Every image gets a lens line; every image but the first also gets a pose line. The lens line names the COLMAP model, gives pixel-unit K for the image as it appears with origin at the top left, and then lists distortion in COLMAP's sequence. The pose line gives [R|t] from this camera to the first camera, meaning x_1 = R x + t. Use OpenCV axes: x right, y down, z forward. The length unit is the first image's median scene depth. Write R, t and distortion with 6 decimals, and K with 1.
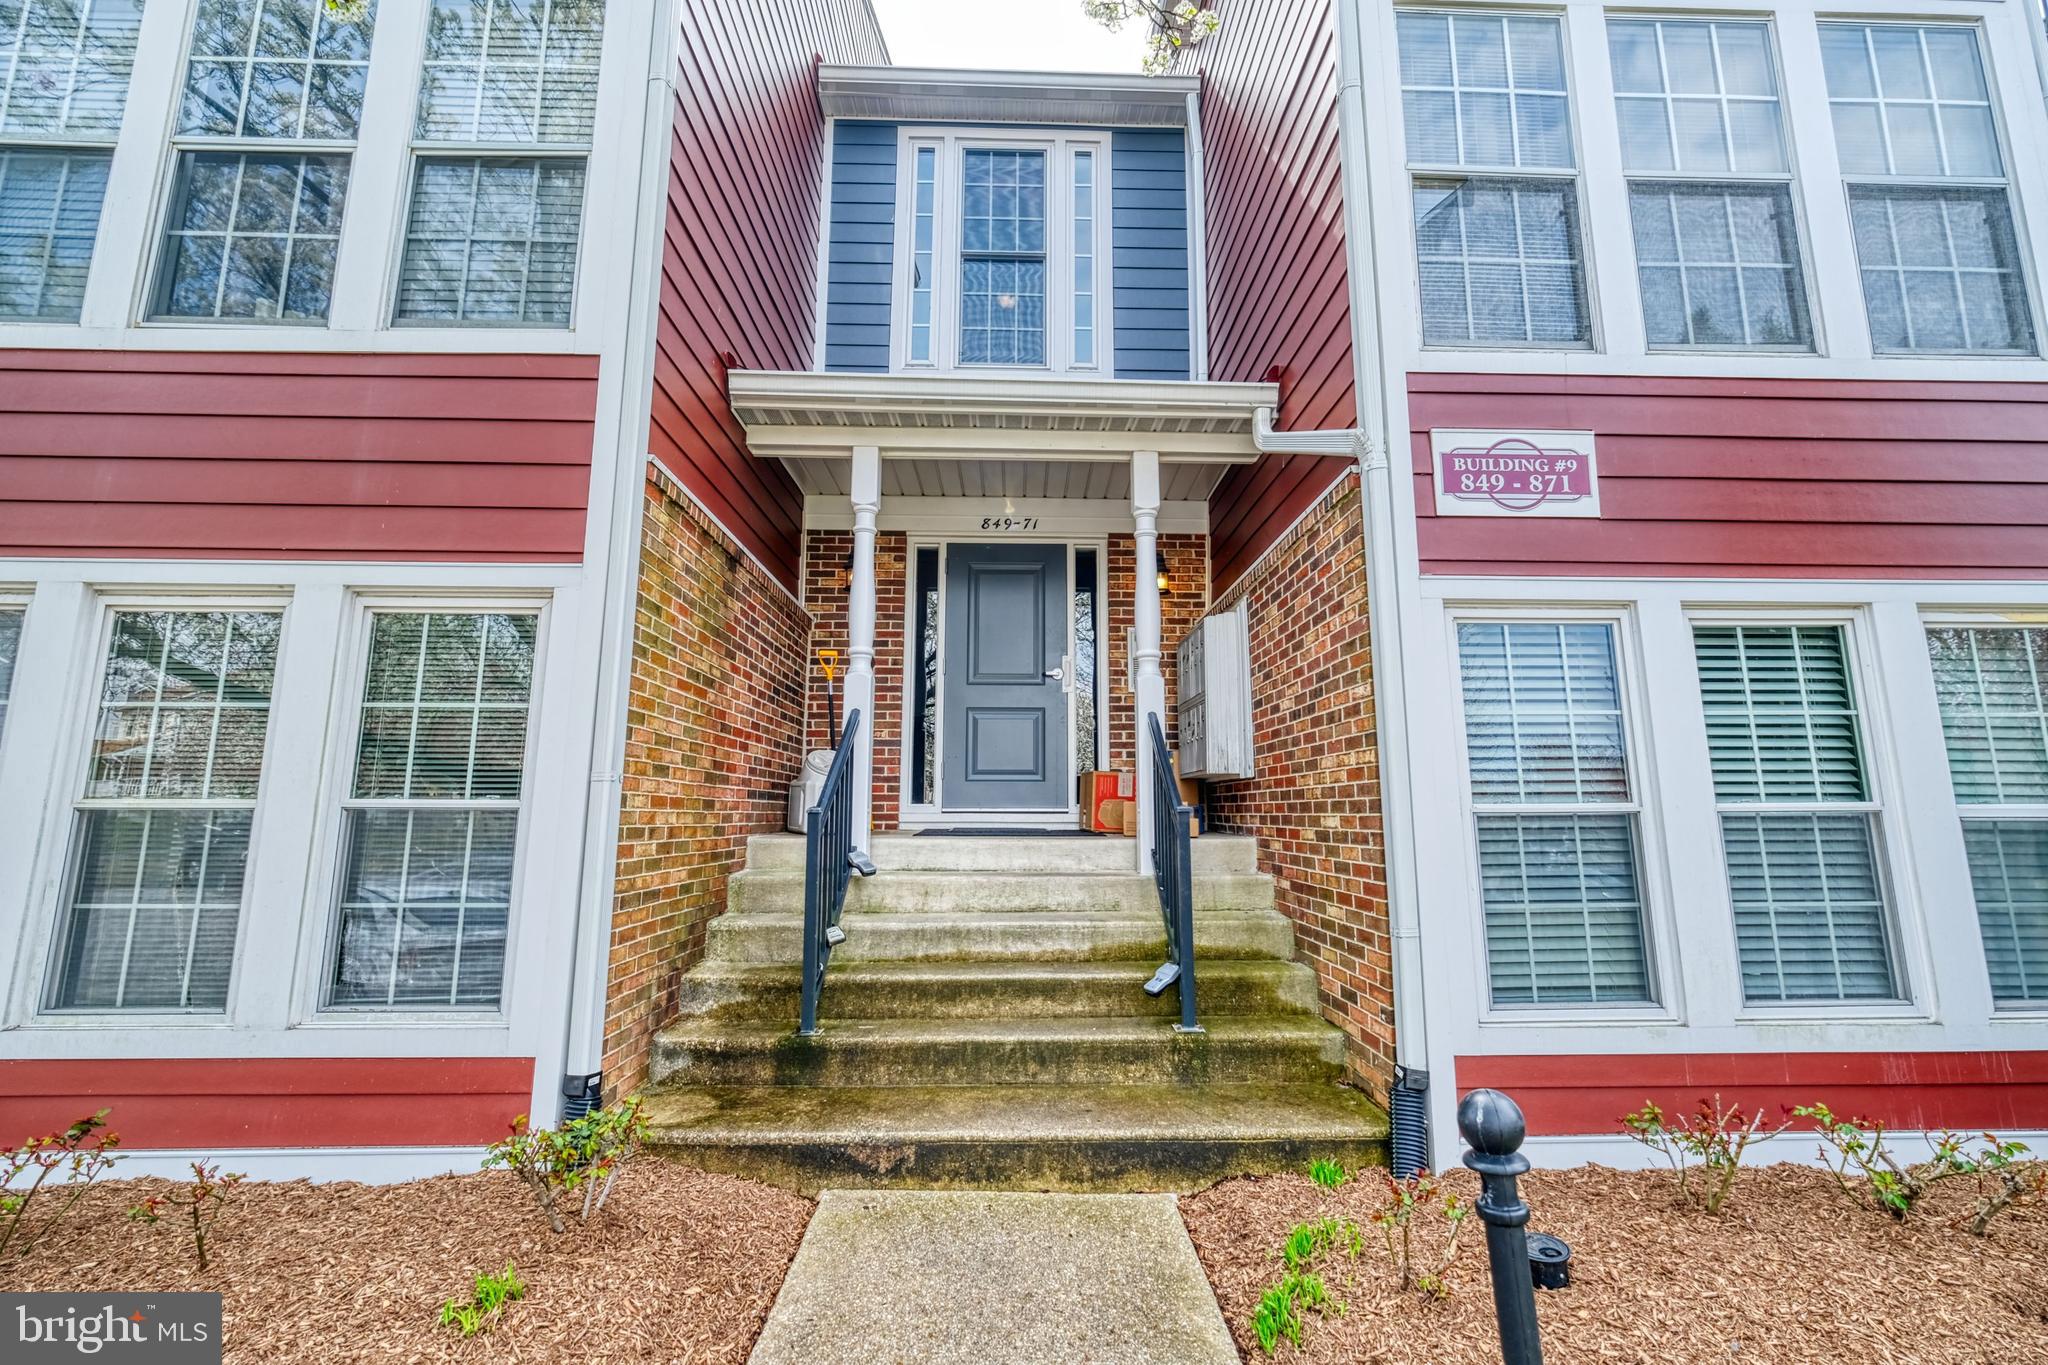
lens RADIAL K [[896.0, 0, 1035.5], [0, 896.0, 670.1], [0, 0, 1]] dist [-0.000123, -0.000504]
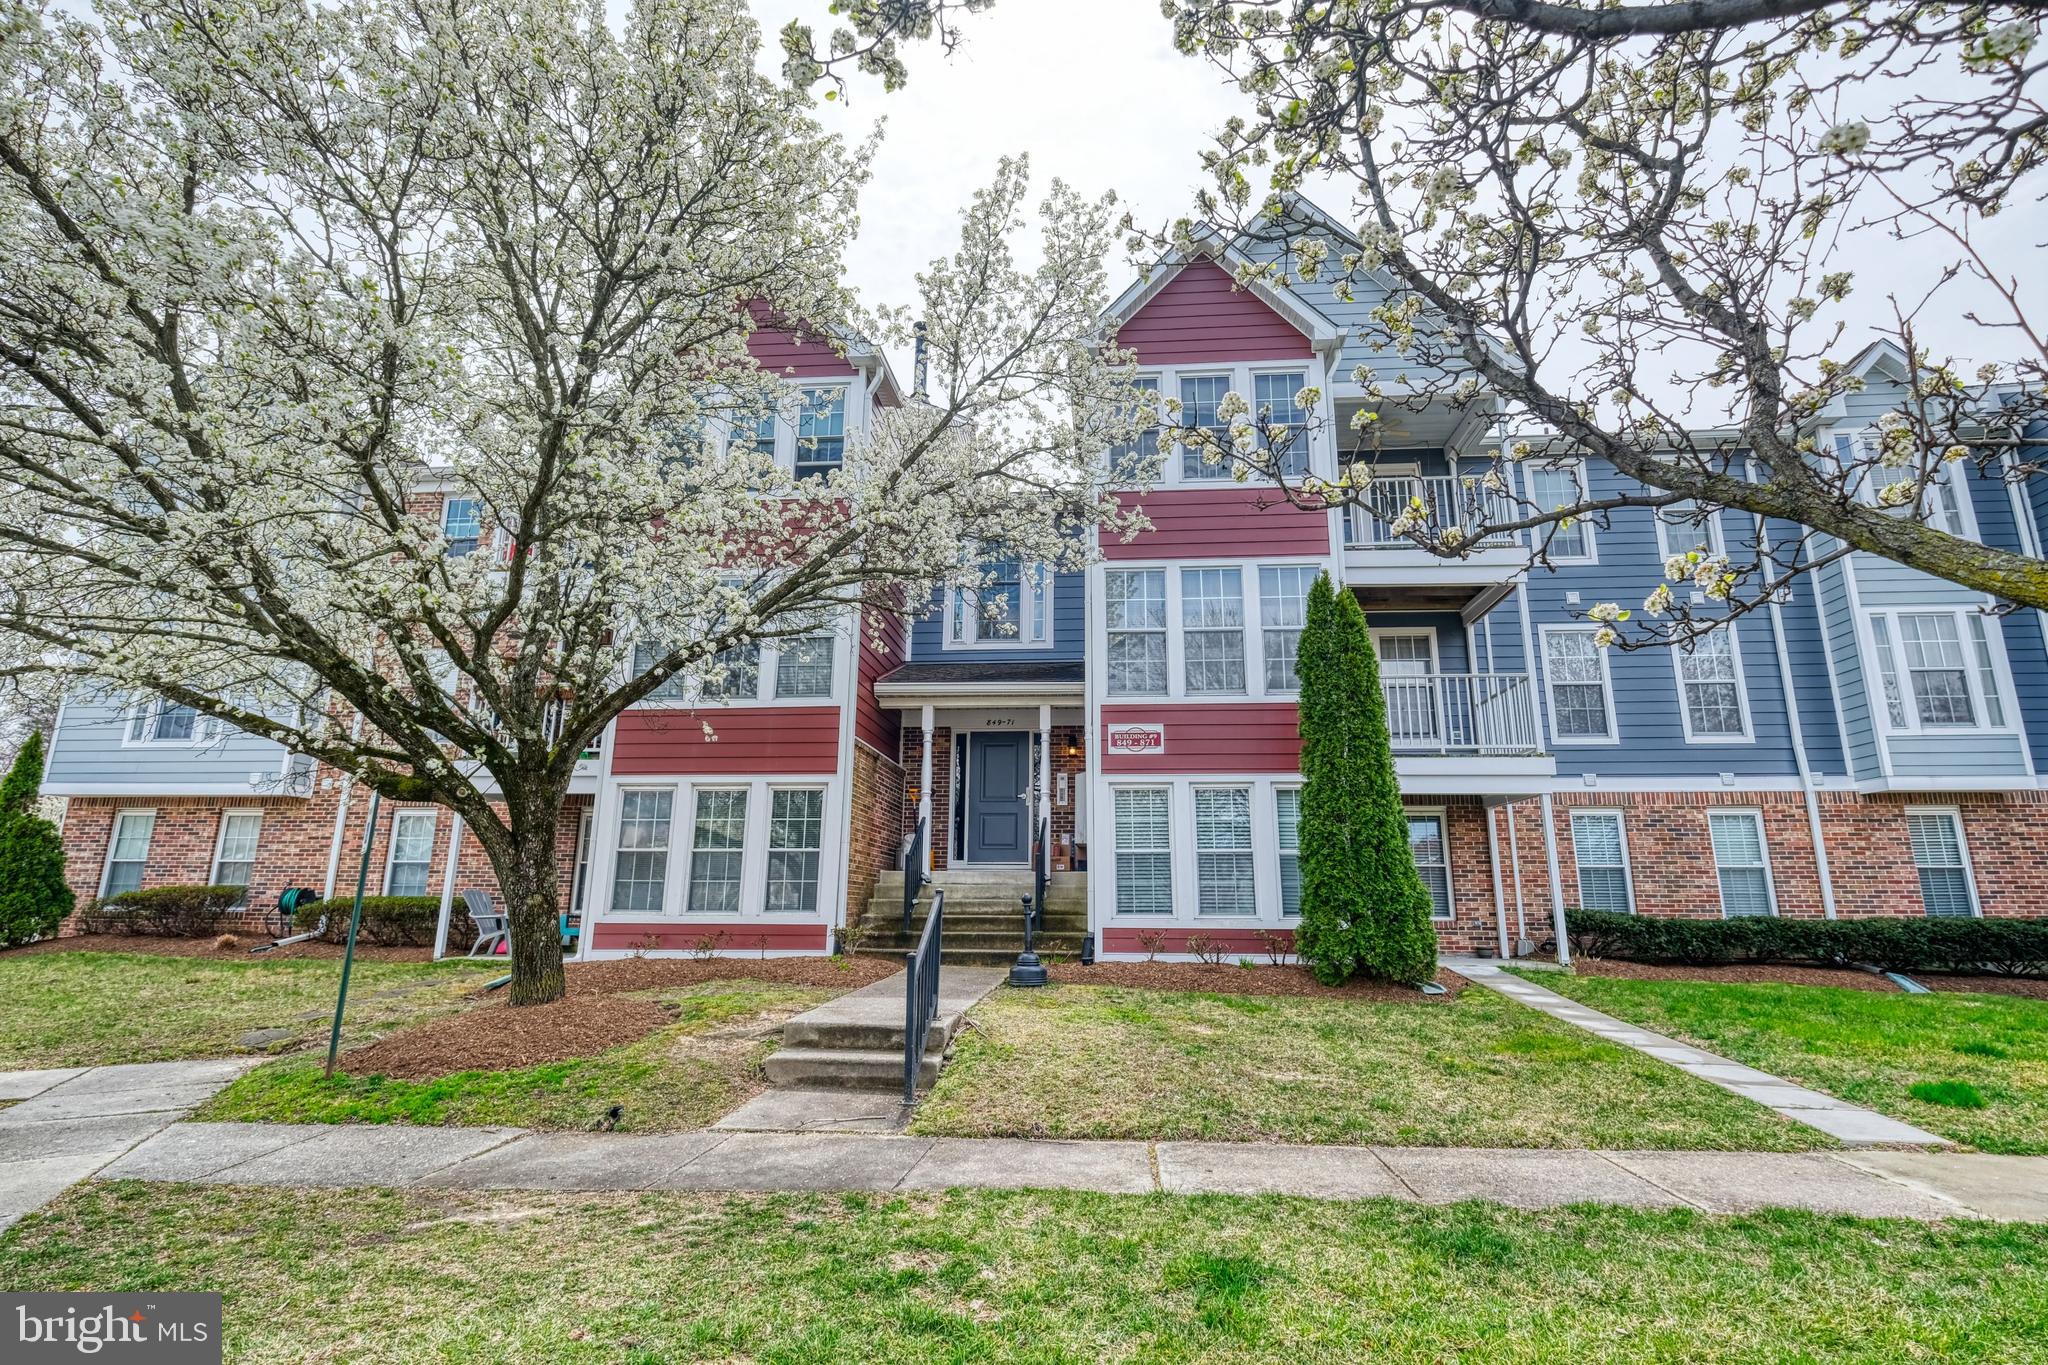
lens RADIAL K [[976.6, 0, 1024.0], [0, 976.6, 682.5], [0, 0, 1]] dist [-0.000383, -0.000010]
pose [[0.992516, -0.021512, -0.120207, 0.560319], [0.013504, 0.997659, -0.067040, -0.194156], [0.121368, 0.064915, 0.990483, -2.290985]]
